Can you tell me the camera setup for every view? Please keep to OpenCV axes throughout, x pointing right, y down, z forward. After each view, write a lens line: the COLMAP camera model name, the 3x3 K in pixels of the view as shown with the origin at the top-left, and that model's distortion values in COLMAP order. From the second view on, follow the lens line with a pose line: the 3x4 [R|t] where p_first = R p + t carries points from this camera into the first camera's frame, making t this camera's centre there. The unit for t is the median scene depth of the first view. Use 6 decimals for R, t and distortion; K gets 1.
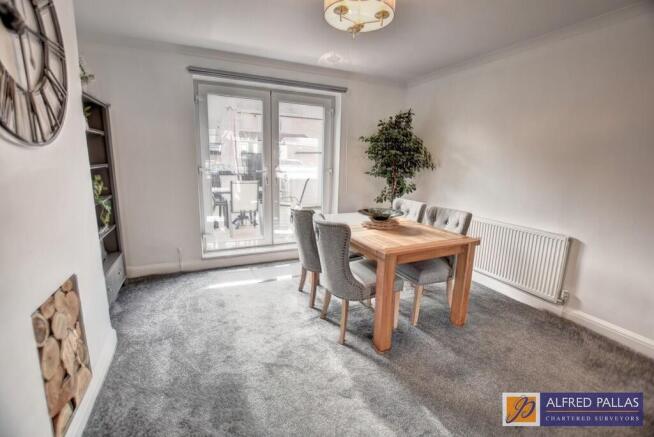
lens RADIAL K [[292.0, 0, 329.6], [0, 292.0, 216.2], [0, 0, 1]] dist [-0.002185, 0.000042]
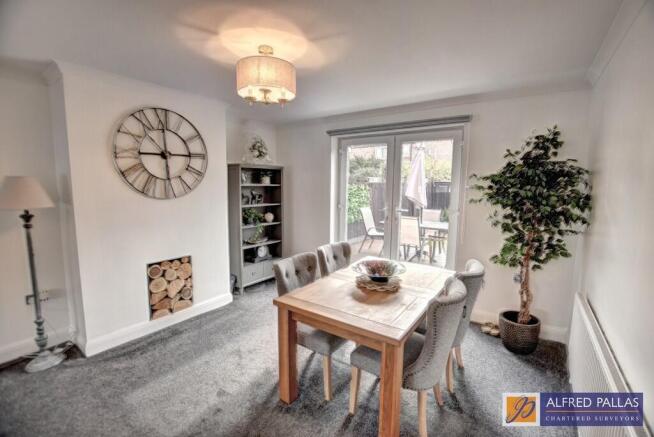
lens RADIAL K [[292.0, 0, 329.6], [0, 292.0, 216.2], [0, 0, 1]] dist [-0.002185, 0.000042]
pose [[0.510214, 0.085398, -0.855797, 0.602585], [-0.155797, 0.987773, 0.005684, -0.106606], [0.845819, 0.130430, 0.517280, 0.290897]]
